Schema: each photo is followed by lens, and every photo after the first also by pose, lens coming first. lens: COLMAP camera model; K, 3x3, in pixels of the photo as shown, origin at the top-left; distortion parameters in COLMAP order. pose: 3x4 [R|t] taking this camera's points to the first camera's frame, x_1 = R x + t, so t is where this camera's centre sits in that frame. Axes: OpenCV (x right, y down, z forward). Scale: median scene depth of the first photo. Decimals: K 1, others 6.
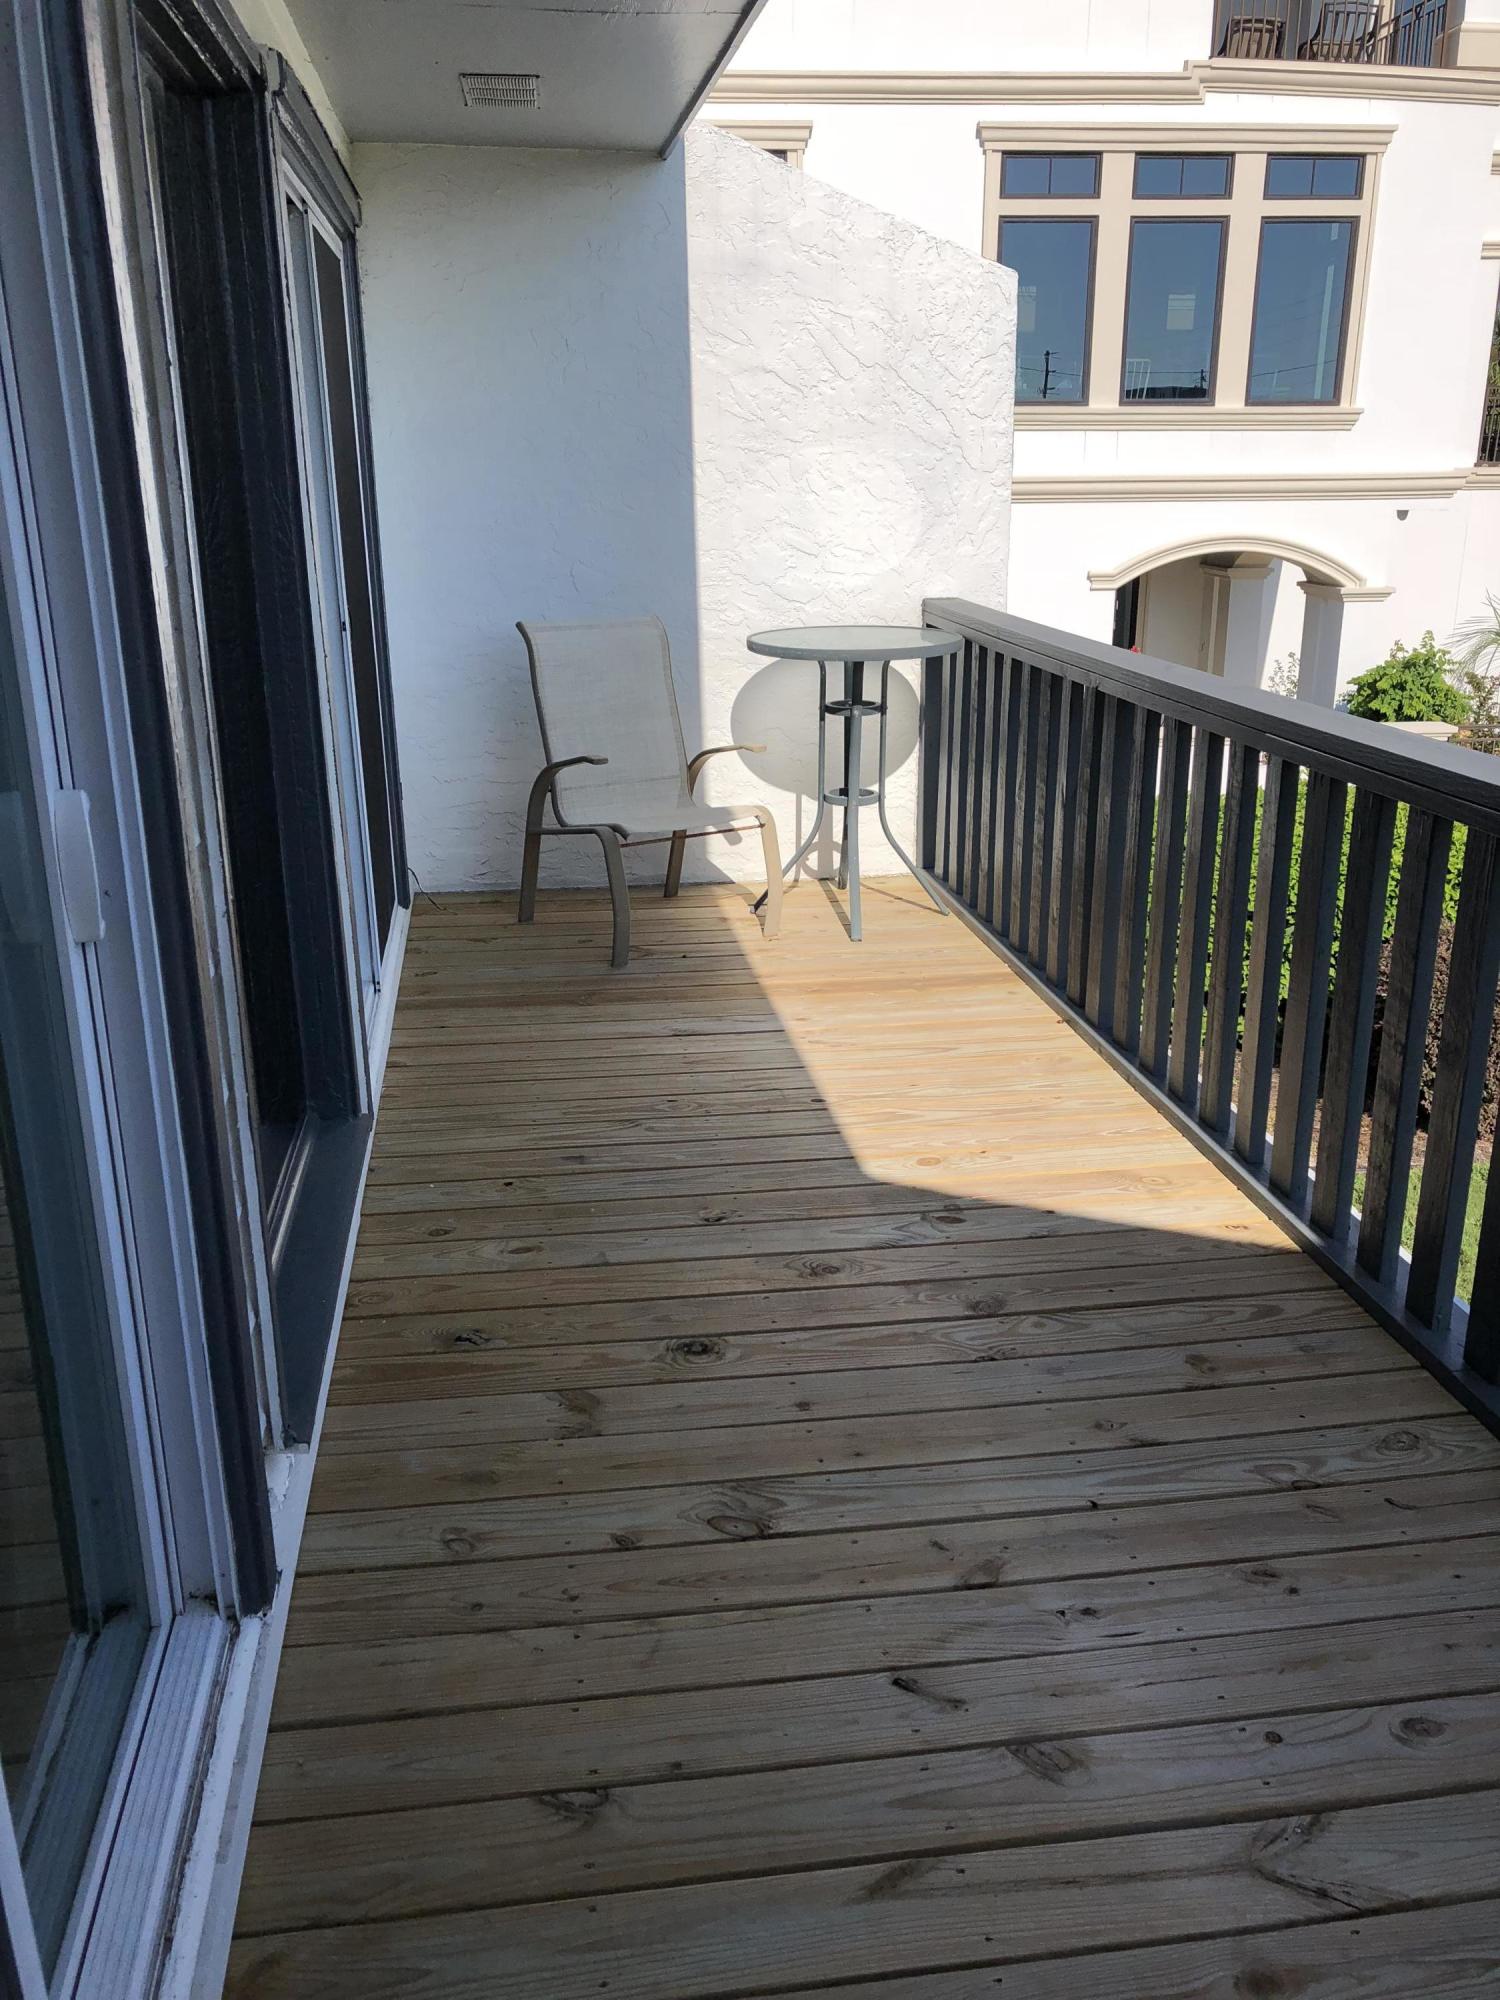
lens RADIAL K [[1635.3, 0, 750.0], [0, 1635.3, 1000.0], [0, 0, 1]] dist [0.131967, -0.204220]
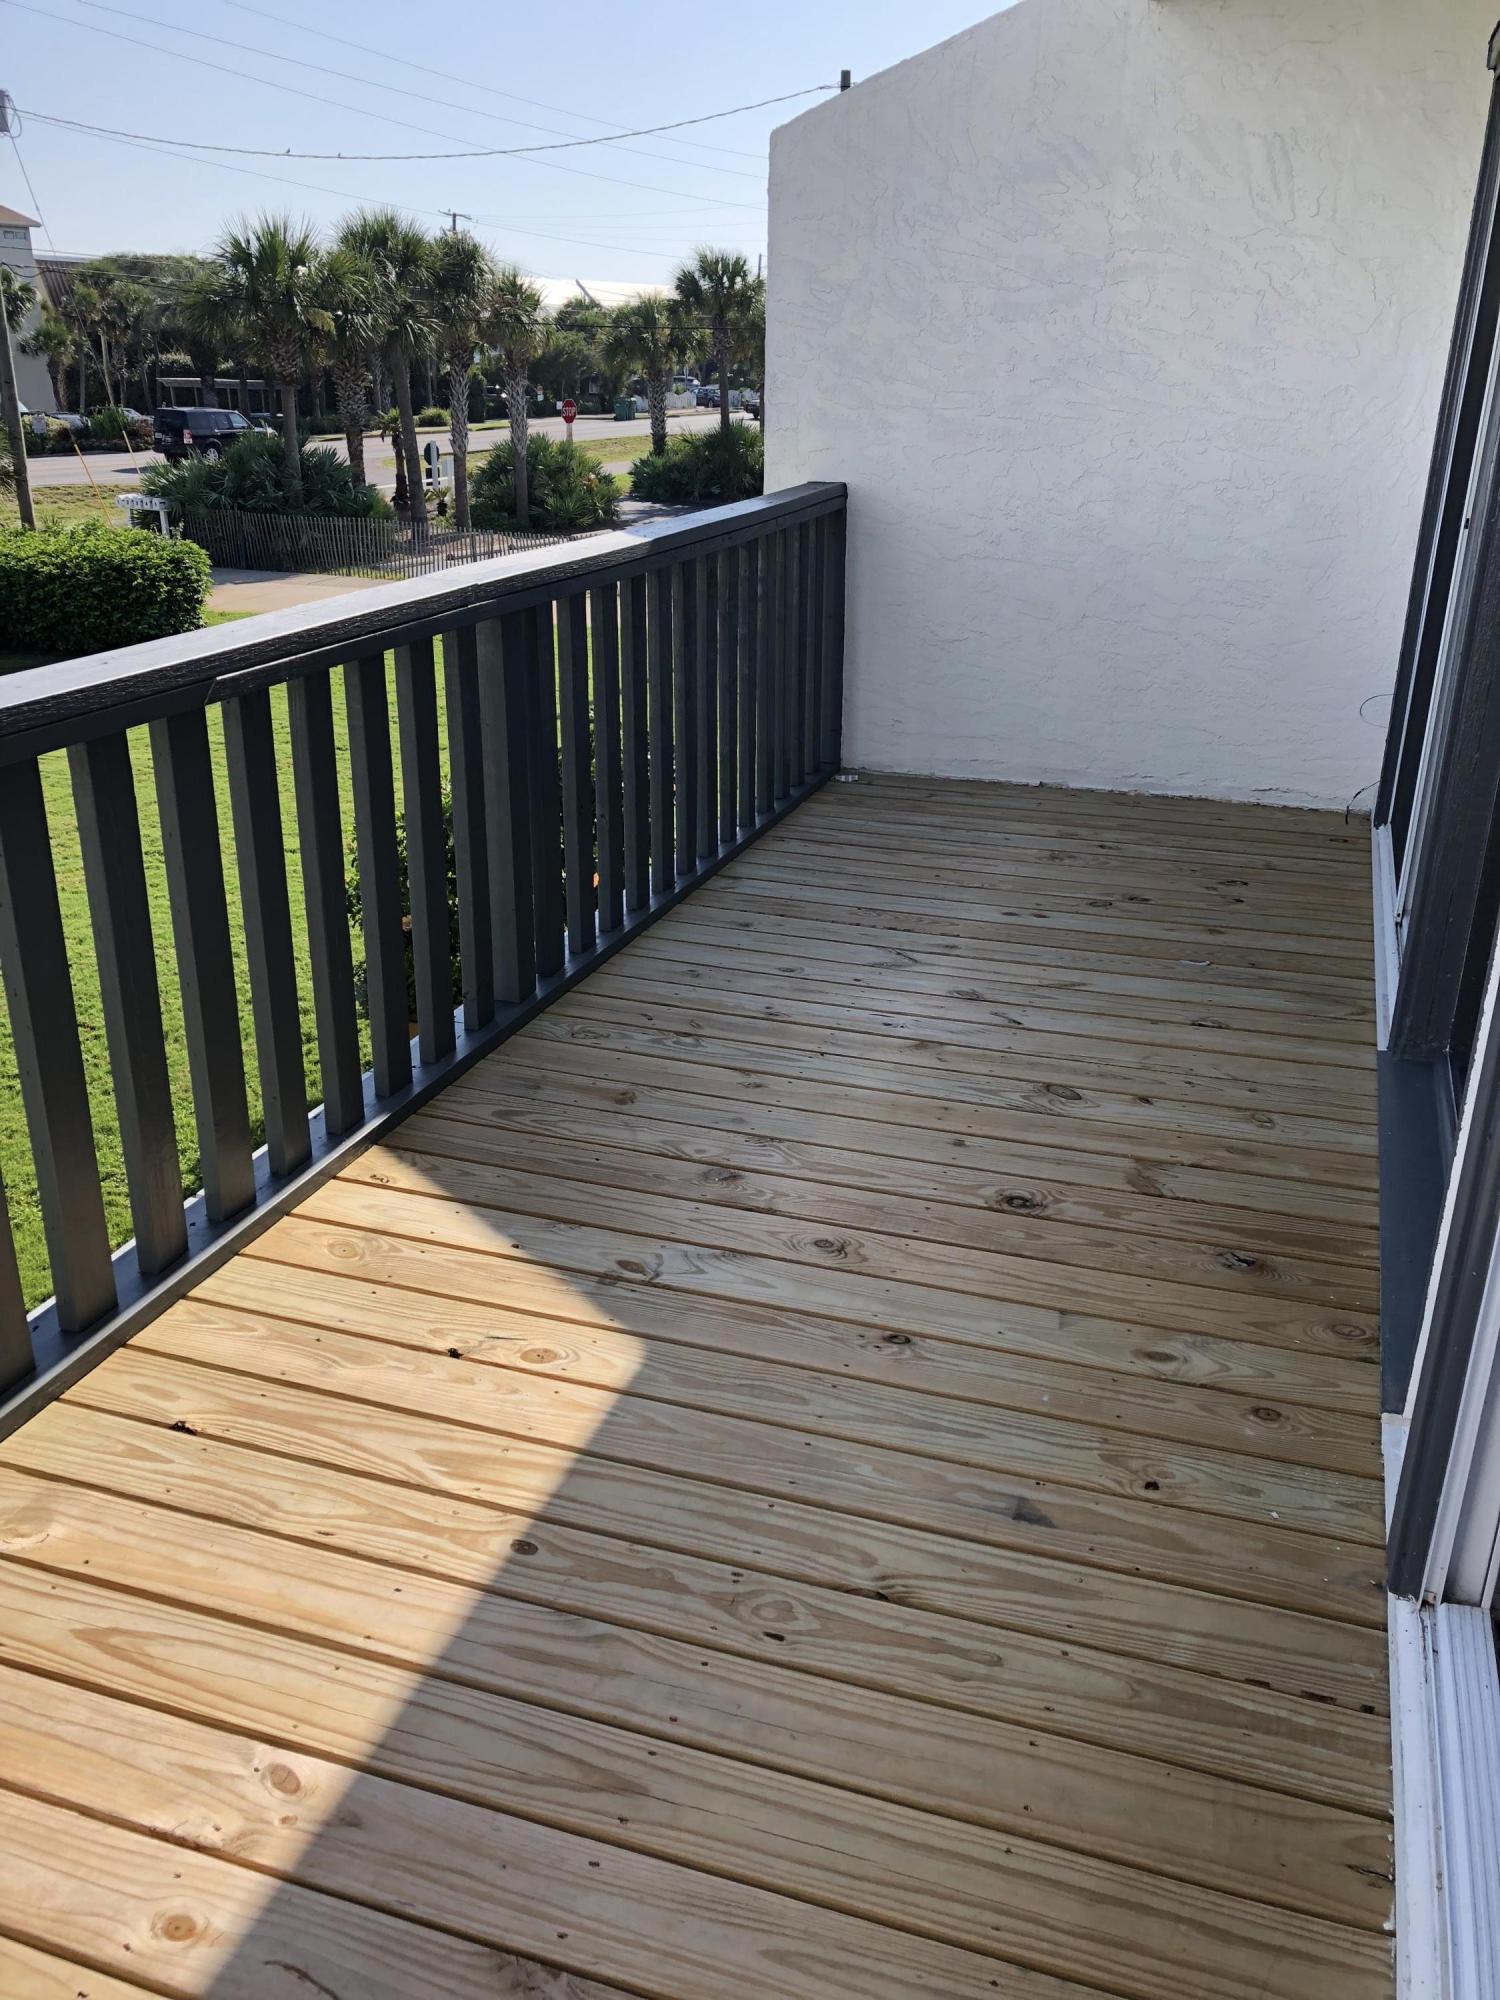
lens RADIAL K [[1635.3, 0, 750.0], [0, 1635.3, 1000.0], [0, 0, 1]] dist [0.131967, -0.204220]
pose [[-0.884278, -0.182116, 0.429984, -0.303142], [0.135532, 0.781079, 0.609546, -0.540627], [-0.446860, 0.597284, -0.666009, 1.668097]]
